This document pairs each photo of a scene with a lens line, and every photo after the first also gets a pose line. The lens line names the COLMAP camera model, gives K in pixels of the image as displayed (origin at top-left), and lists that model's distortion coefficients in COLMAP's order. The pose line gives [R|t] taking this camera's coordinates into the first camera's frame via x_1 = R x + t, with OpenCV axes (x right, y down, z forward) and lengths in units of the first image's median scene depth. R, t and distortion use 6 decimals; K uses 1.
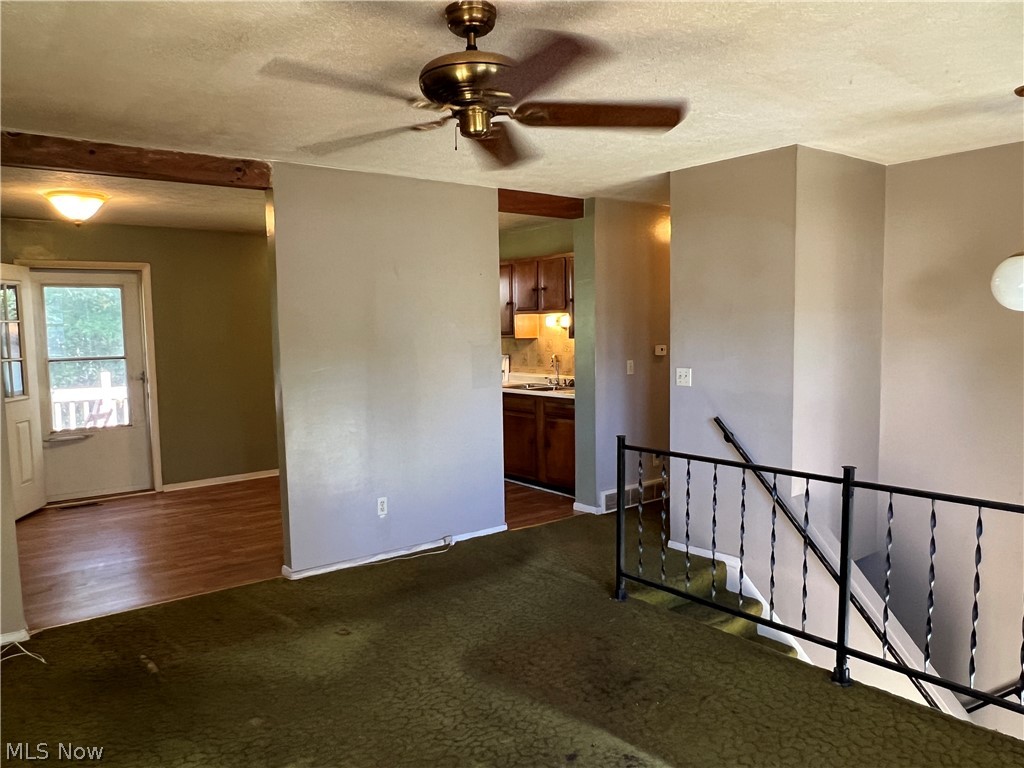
lens RADIAL K [[743.1, 0, 498.6], [0, 743.1, 383.9], [0, 0, 1]] dist [-0.039297, 0.083887]
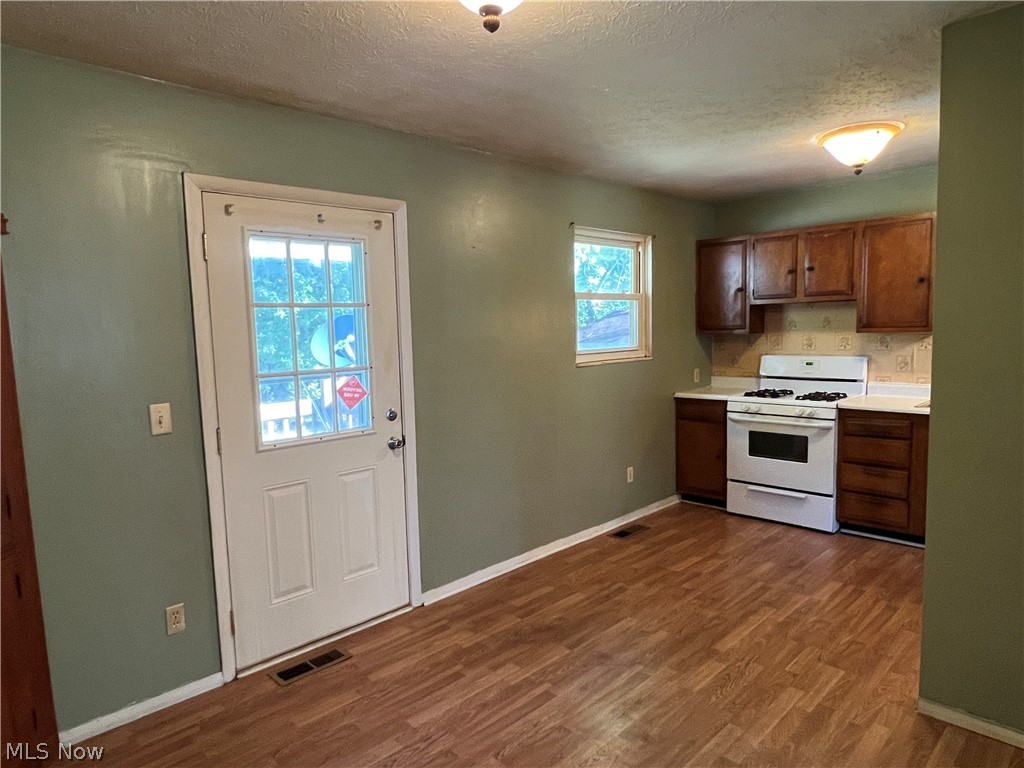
lens RADIAL K [[640.3, 0, 504.5], [0, 640.3, 385.8], [0, 0, 1]] dist [-0.003051, -0.001453]
pose [[0.993125, -0.018749, 0.115548, -0.644470], [0.016897, 0.999713, 0.016993, -0.045138], [-0.115834, -0.014923, 0.993156, 0.731071]]
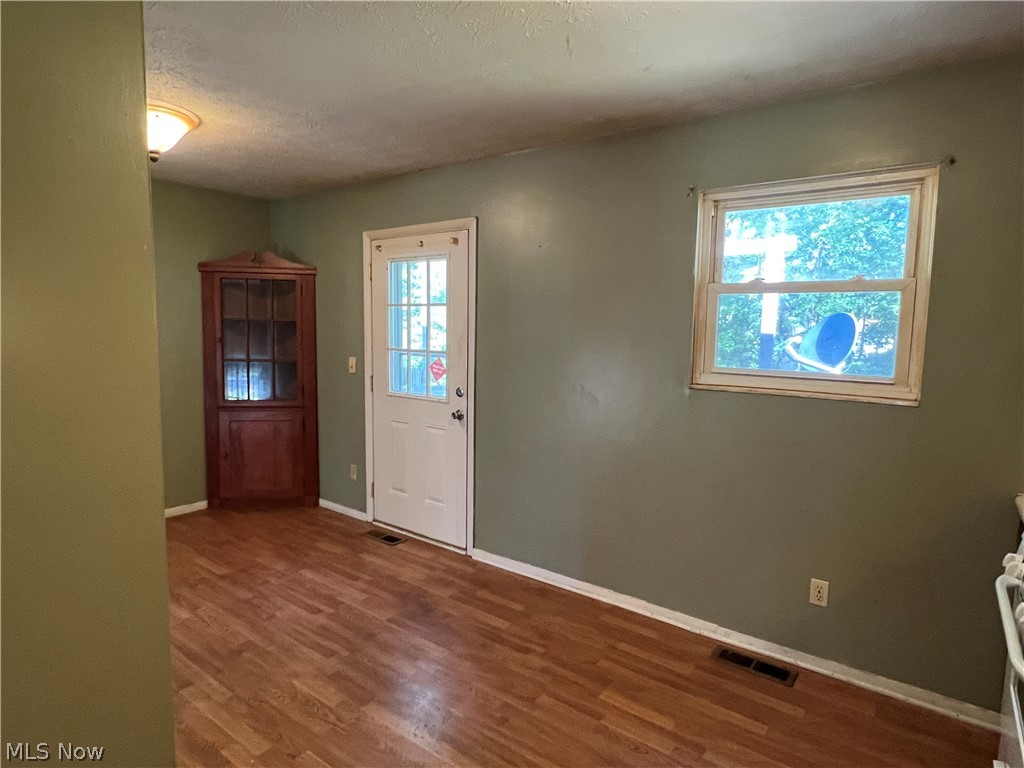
lens RADIAL K [[587.6, 0, 506.5], [0, 587.6, 385.0], [0, 0, 1]] dist [-0.000870, -0.000079]
pose [[0.261956, 0.124101, -0.957067, 0.076791], [-0.097237, 0.990045, 0.101763, -0.099838], [0.960169, 0.066405, 0.271416, 1.267409]]
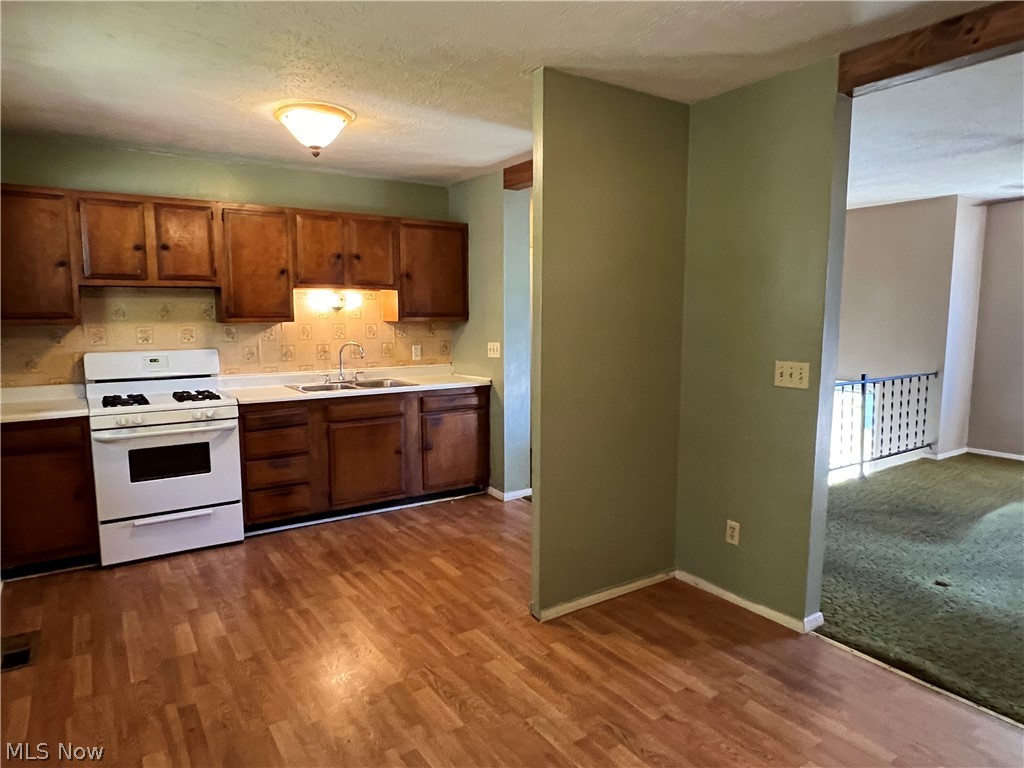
lens RADIAL K [[640.3, 0, 504.5], [0, 640.3, 385.8], [0, 0, 1]] dist [-0.003051, -0.001453]
pose [[0.071014, -0.094107, 0.993026, -0.866060], [0.077865, 0.993025, 0.088539, -0.060379], [-0.994432, 0.071035, 0.077846, 1.160004]]
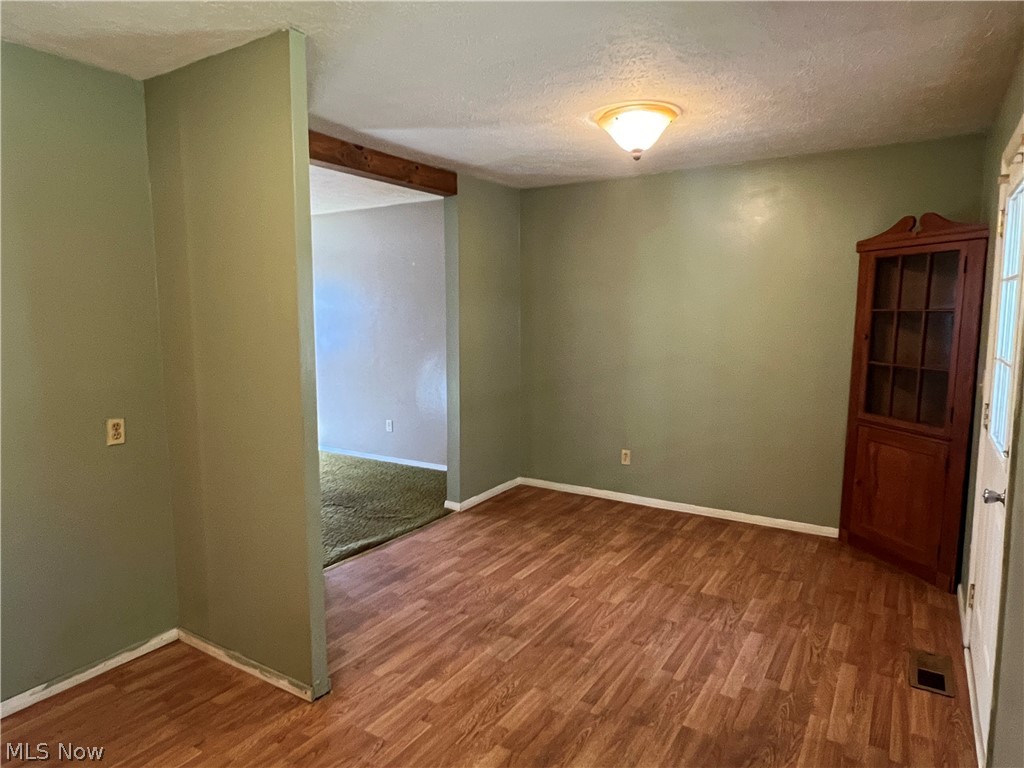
lens RADIAL K [[640.3, 0, 504.5], [0, 640.3, 385.8], [0, 0, 1]] dist [-0.003051, -0.001453]
pose [[-0.939723, 0.064443, -0.335808, -0.241320], [-0.003170, 0.980396, 0.197013, -0.128355], [0.341921, 0.186202, -0.921096, 1.680713]]
